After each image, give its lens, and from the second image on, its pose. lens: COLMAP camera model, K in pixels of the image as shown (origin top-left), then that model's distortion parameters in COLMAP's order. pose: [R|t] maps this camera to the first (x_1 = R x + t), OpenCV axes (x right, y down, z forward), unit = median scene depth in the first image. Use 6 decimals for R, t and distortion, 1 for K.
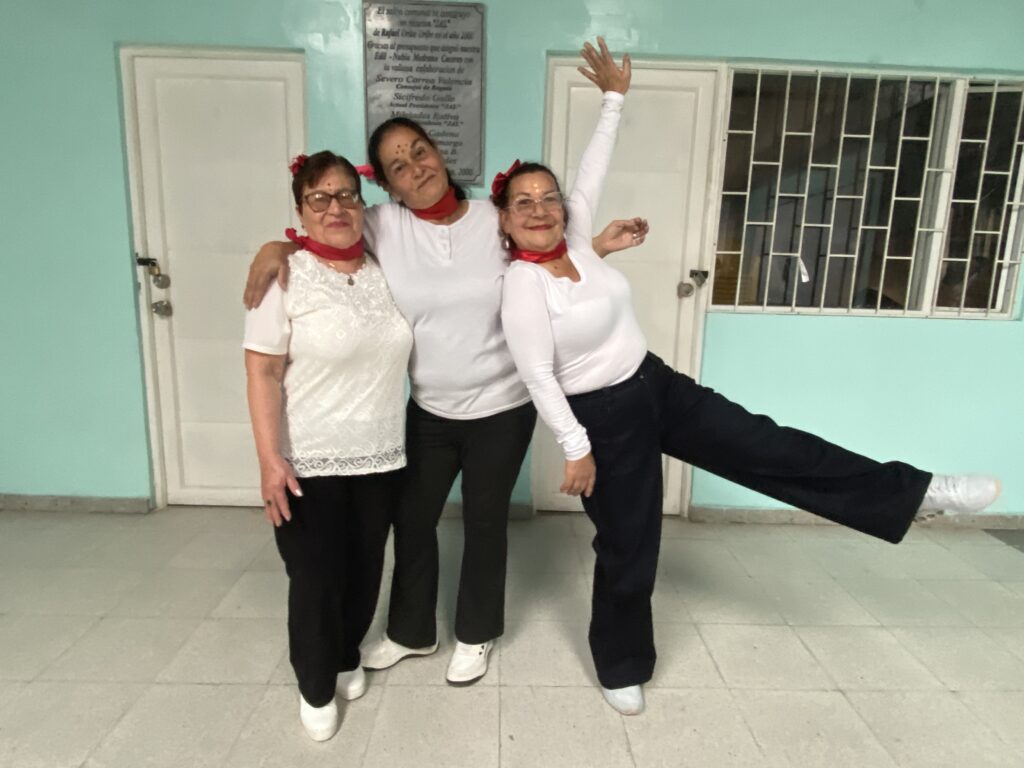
lens RADIAL K [[607.4, 0, 519.4], [0, 607.4, 387.9], [0, 0, 1]] dist [0.063319, -0.070447]
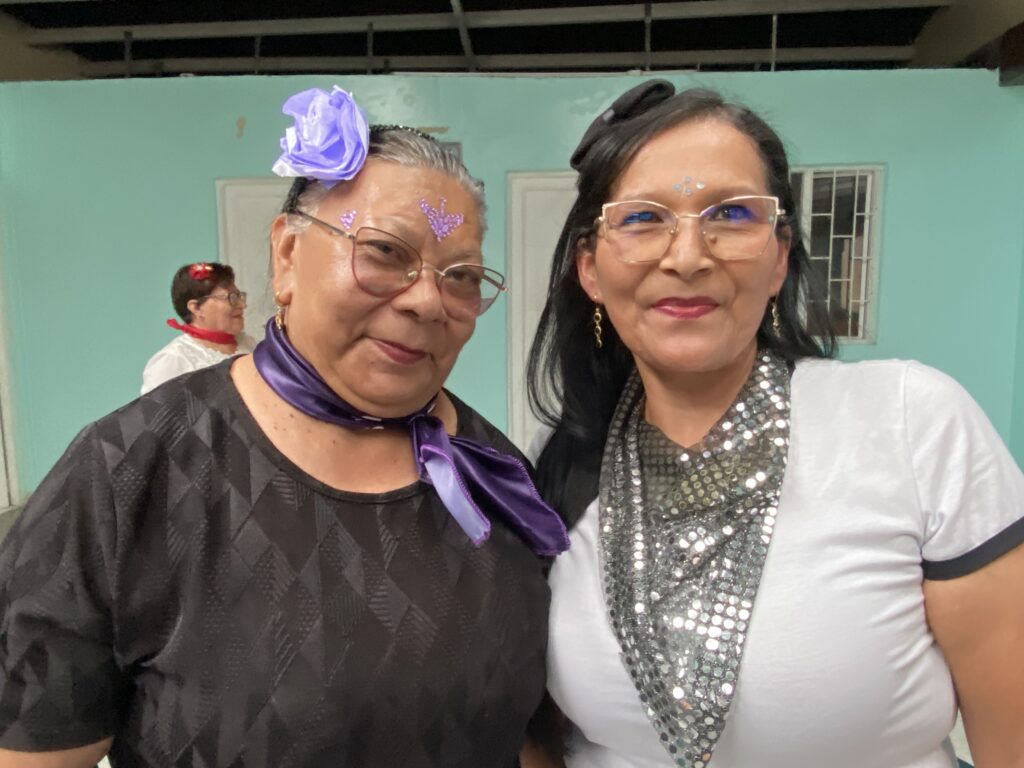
lens RADIAL K [[689.5, 0, 514.9], [0, 689.5, 386.2], [0, 0, 1]] dist [0.072684, -0.087791]
pose [[0.997621, -0.029182, -0.062458, 0.149629], [0.024976, 0.997434, -0.067096, 0.065675], [0.064256, 0.065376, 0.995790, -0.574727]]
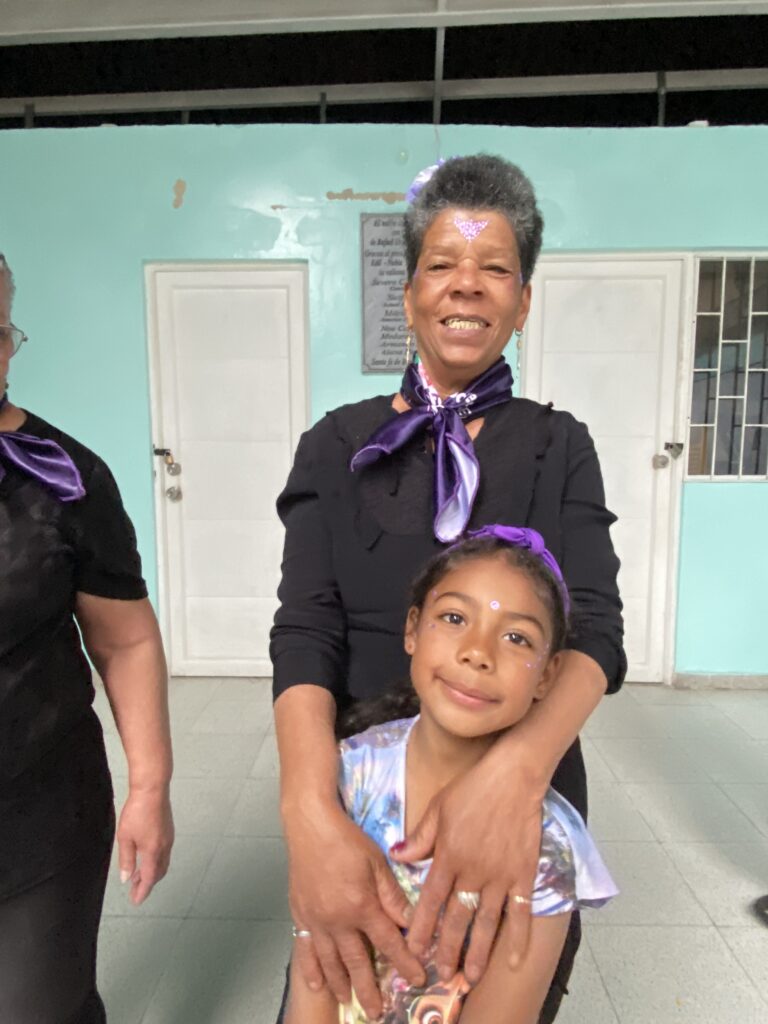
lens RADIAL K [[607.4, 0, 370.7], [0, 607.4, 523.1], [0, 0, 1]] dist [0.063319, -0.070447]
pose [[0.998233, -0.025135, -0.053837, -0.181110], [0.021084, 0.996996, -0.074523, 0.012686], [0.055549, 0.073256, 0.995765, -0.068861]]
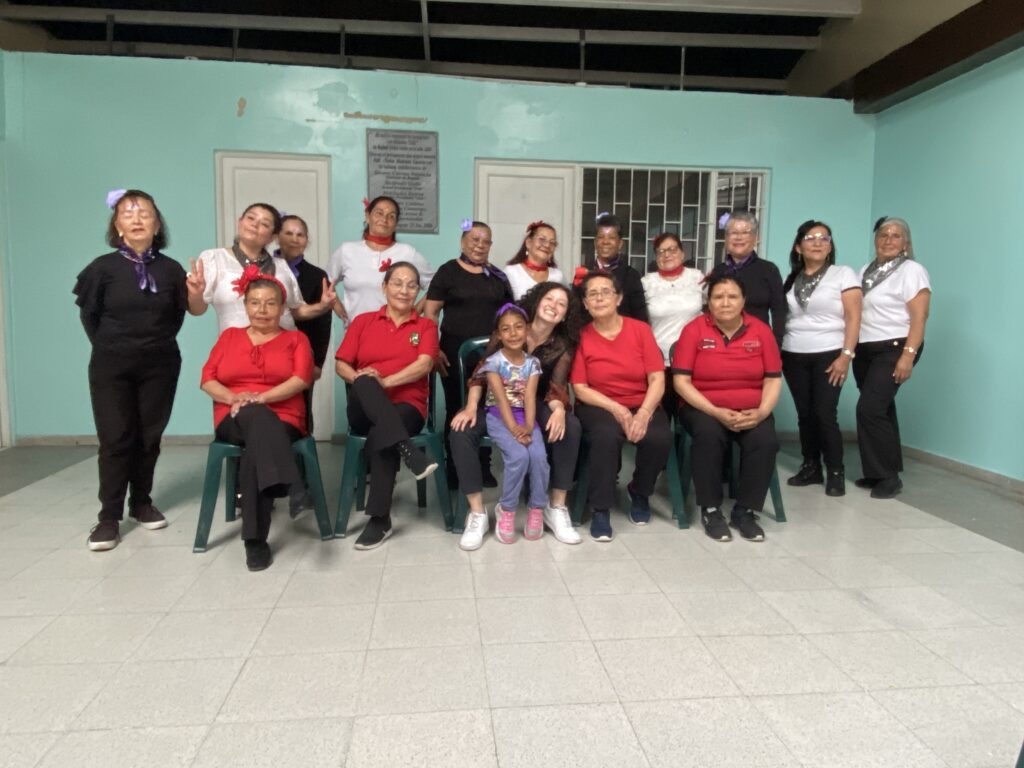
lens RADIAL K [[722.0, 0, 514.7], [0, 722.0, 381.1], [0, 0, 1]] dist [0.061689, -0.077587]
pose [[0.995002, -0.024206, 0.096882, -0.053861], [0.033680, 0.994677, -0.097385, 0.269445], [-0.094009, 0.100161, 0.990520, -0.936844]]
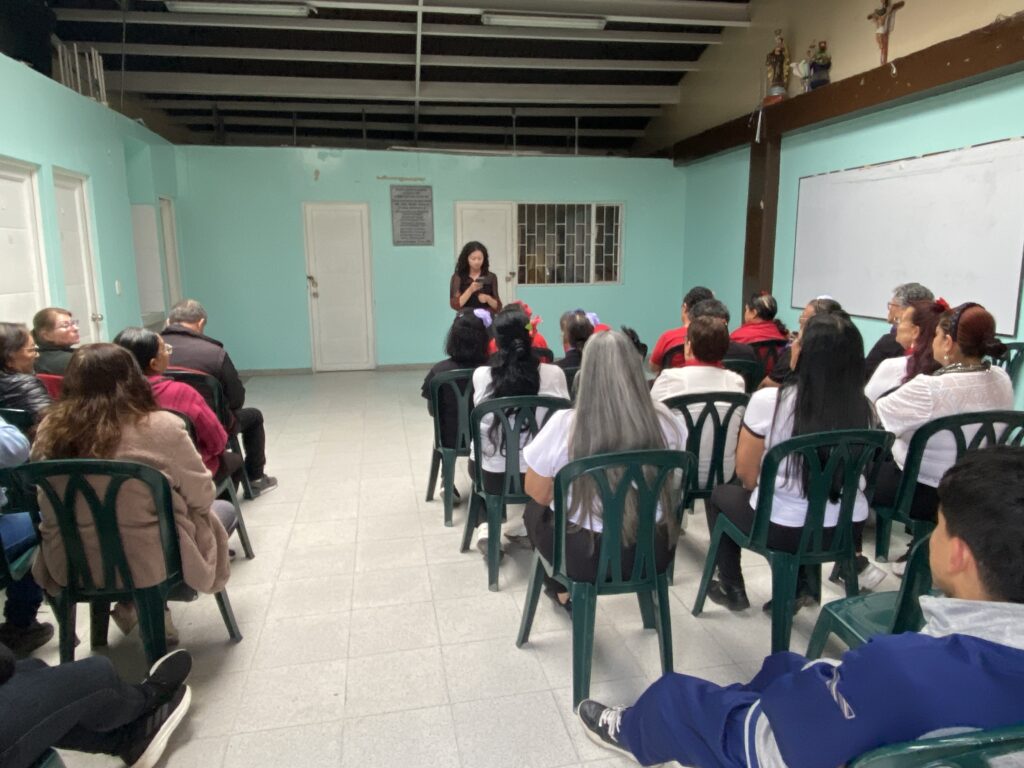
lens RADIAL K [[678.1, 0, 511.5], [0, 678.1, 376.3], [0, 0, 1]] dist [0.070553, -0.084058]
pose [[0.982704, -0.069392, 0.171689, -0.293295], [0.072687, 0.997270, -0.012973, 0.343430], [-0.170320, 0.025228, 0.985066, -2.173612]]
